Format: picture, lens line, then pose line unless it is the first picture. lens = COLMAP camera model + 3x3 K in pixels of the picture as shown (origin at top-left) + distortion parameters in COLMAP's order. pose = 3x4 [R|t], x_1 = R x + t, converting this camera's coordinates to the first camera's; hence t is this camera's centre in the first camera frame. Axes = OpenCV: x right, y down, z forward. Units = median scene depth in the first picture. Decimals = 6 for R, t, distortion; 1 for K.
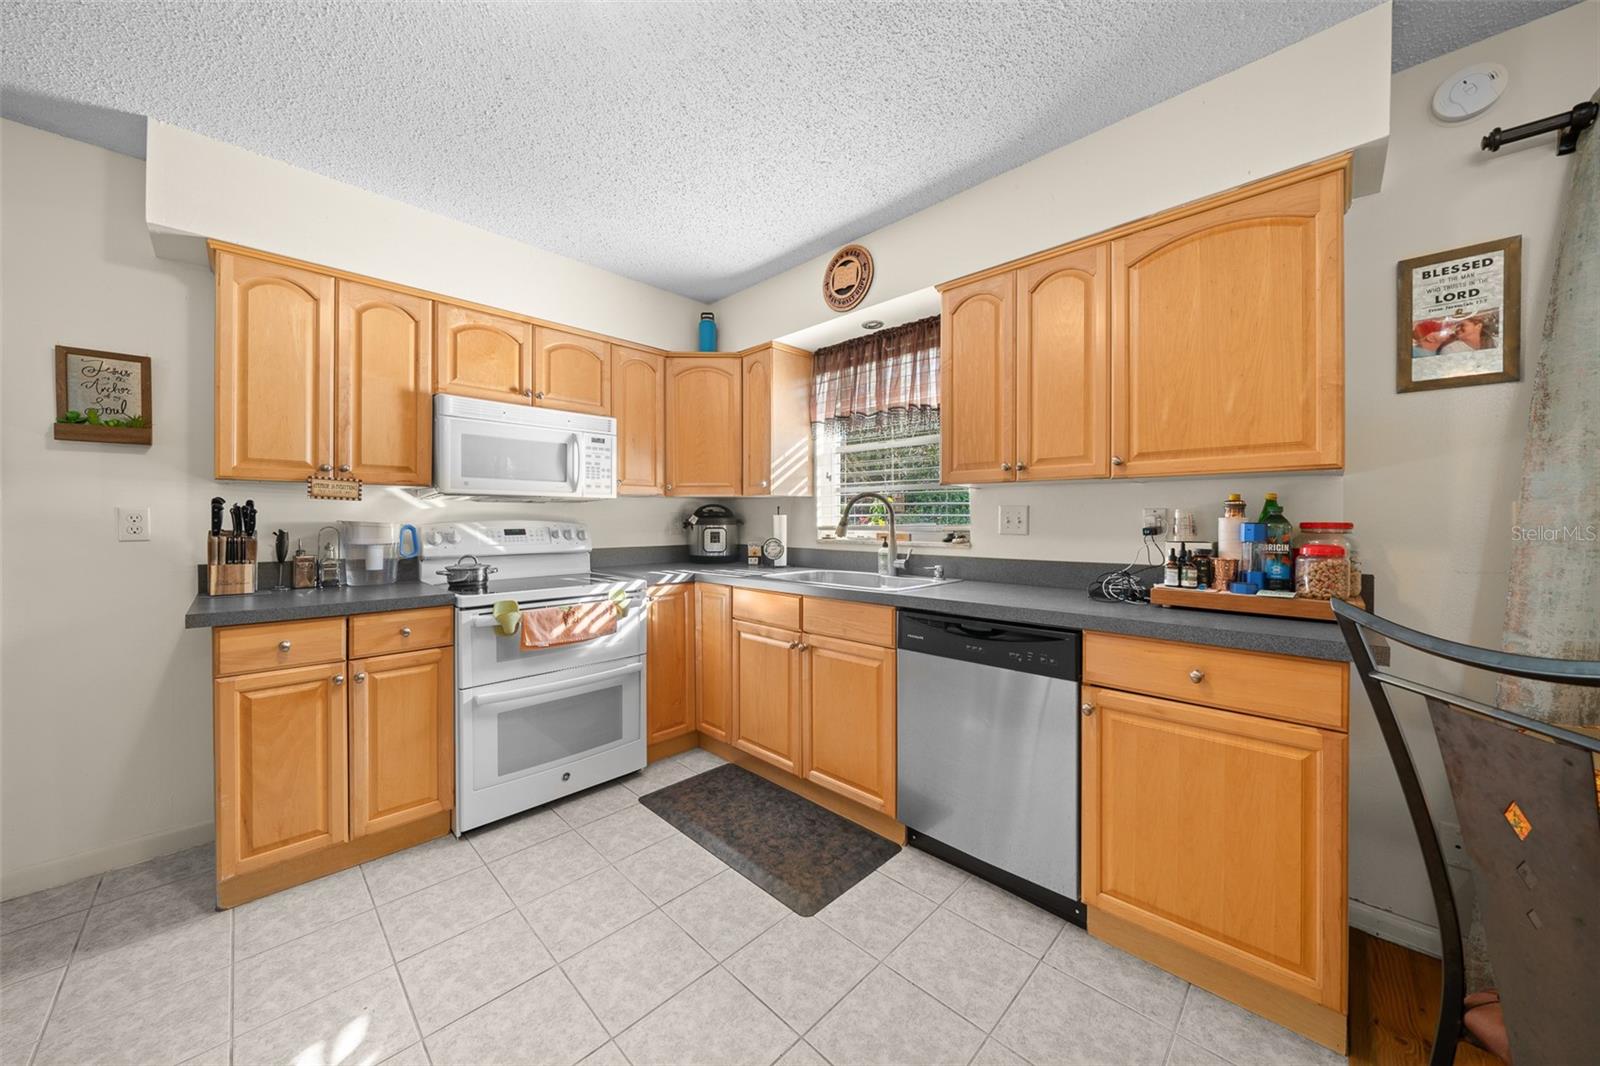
lens RADIAL K [[554.3, 0, 796.2], [0, 554.3, 526.0], [0, 0, 1]] dist [-0.000405, -0.000001]
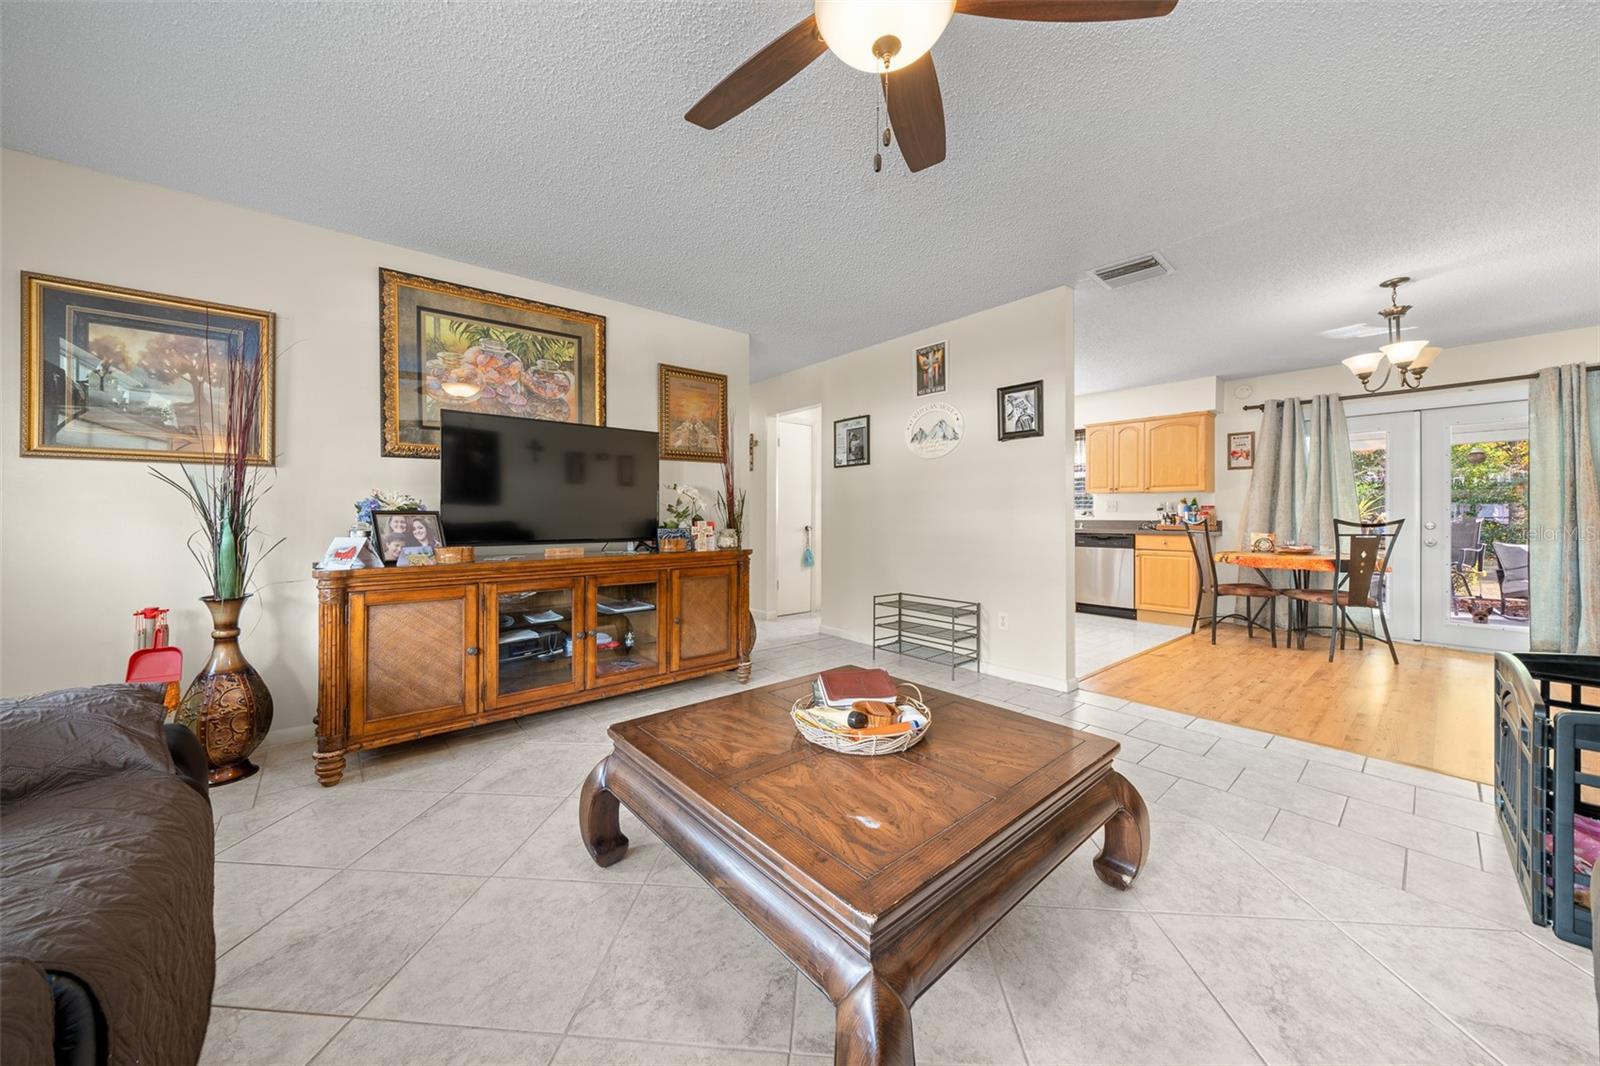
lens RADIAL K [[552.5, 0, 802.7], [0, 552.5, 513.5], [0, 0, 1]] dist [-0.001092, 0.000145]
pose [[0.996308, 0.005450, -0.085683, -0.958661], [-0.006934, 0.999831, -0.017035, 0.086264], [0.085575, 0.017566, 0.996177, -1.985455]]
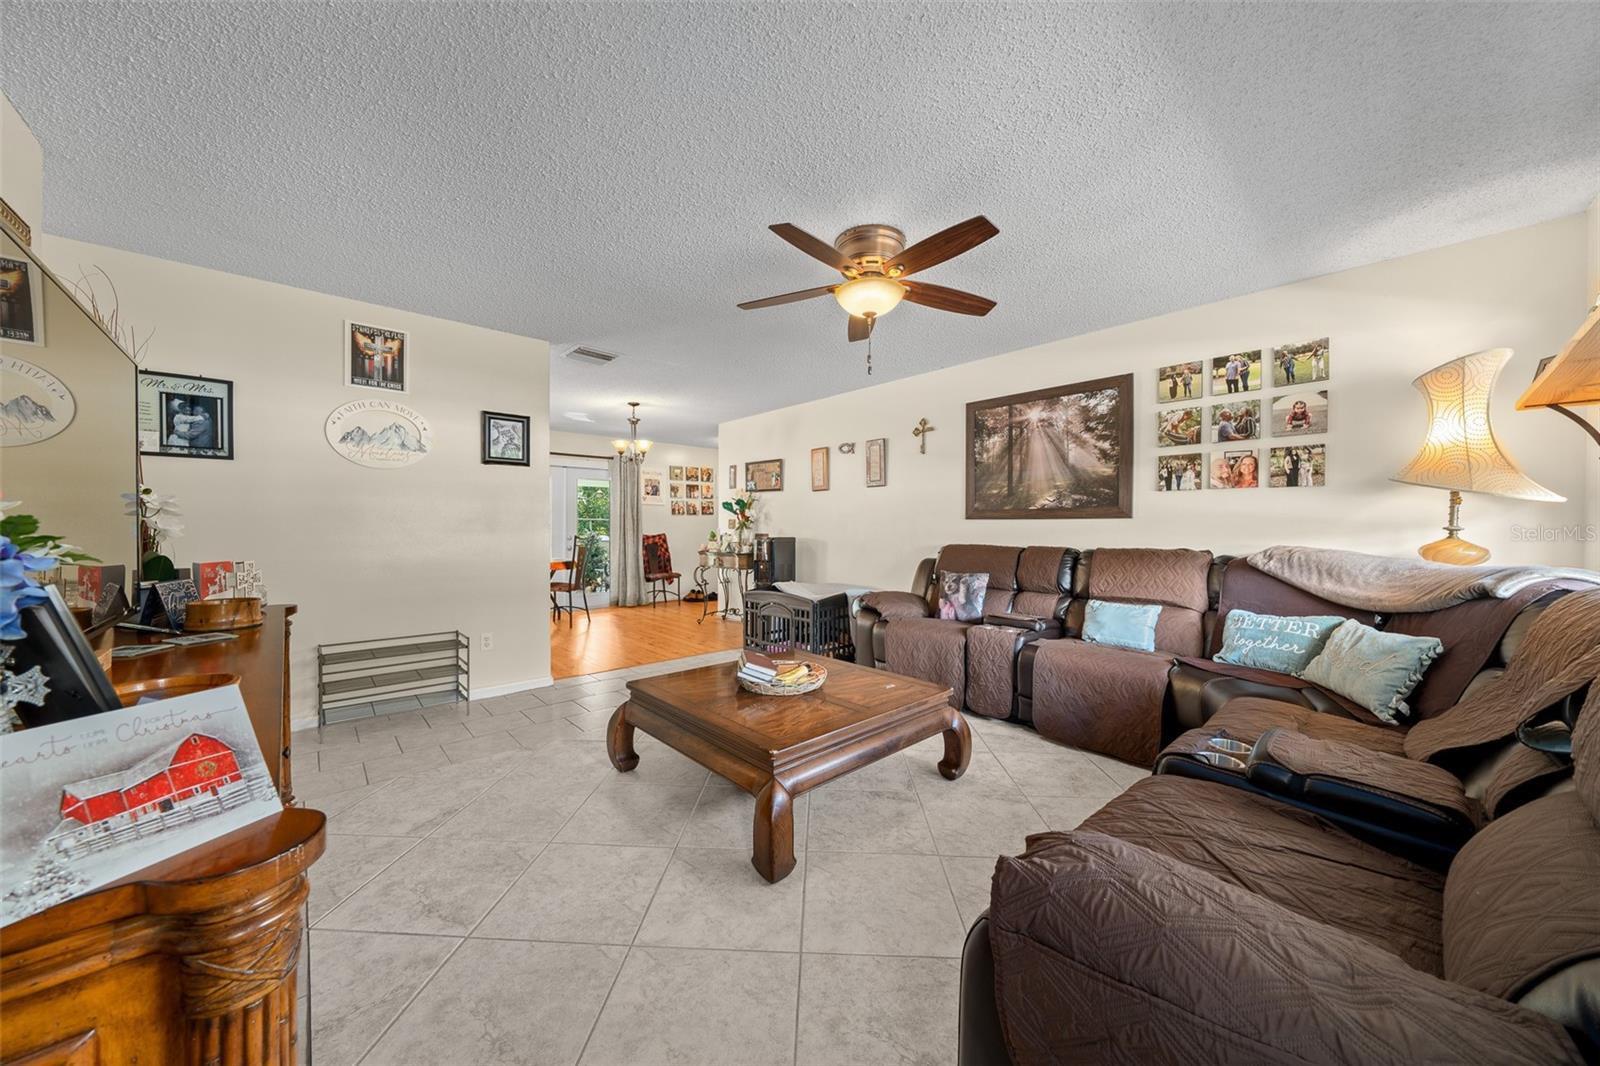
lens RADIAL K [[554.3, 0, 796.2], [0, 554.3, 526.0], [0, 0, 1]] dist [-0.000405, -0.000001]
pose [[0.061733, 0.008560, 0.998056, -2.101128], [0.010212, 0.999905, -0.009208, 0.048261], [-0.998040, 0.010761, 0.061640, -1.328081]]
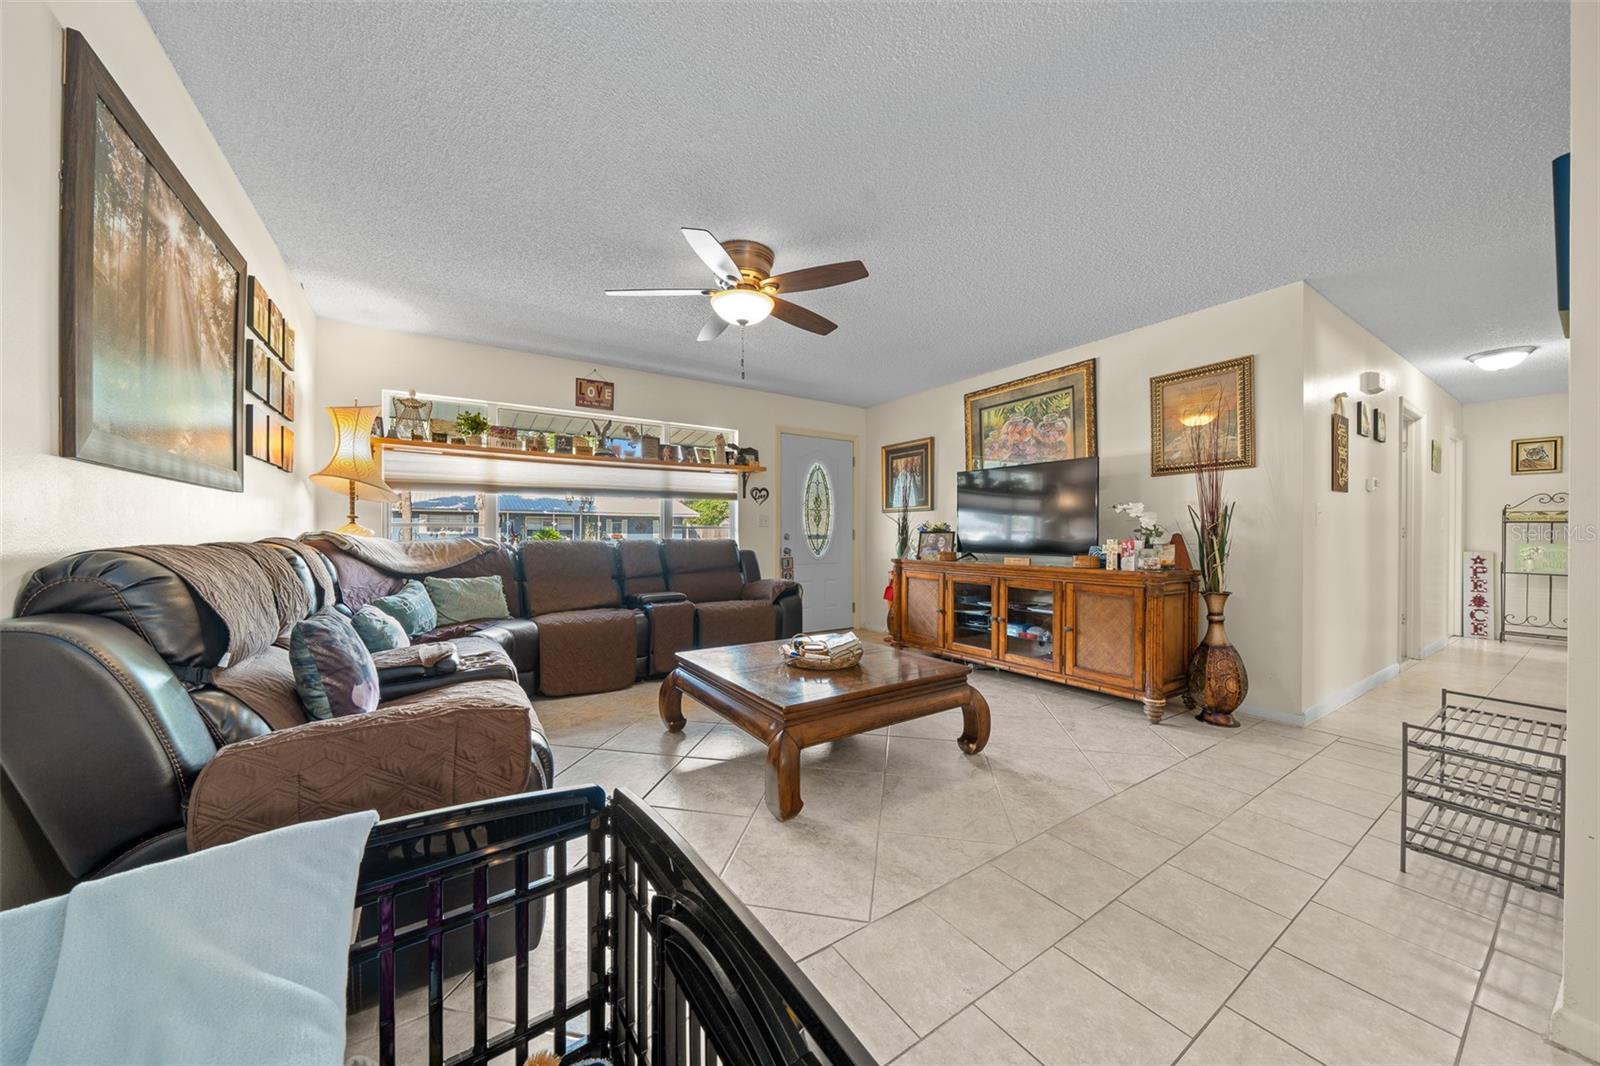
lens RADIAL K [[544.2, 0, 799.3], [0, 544.2, 533.9], [0, 0, 1]] dist [-0.000487, -0.000072]
pose [[-0.209494, 0.003757, -0.977803, 0.266414], [-0.016726, 0.999833, 0.007425, 0.071264], [0.977667, 0.017910, -0.209396, -1.019590]]
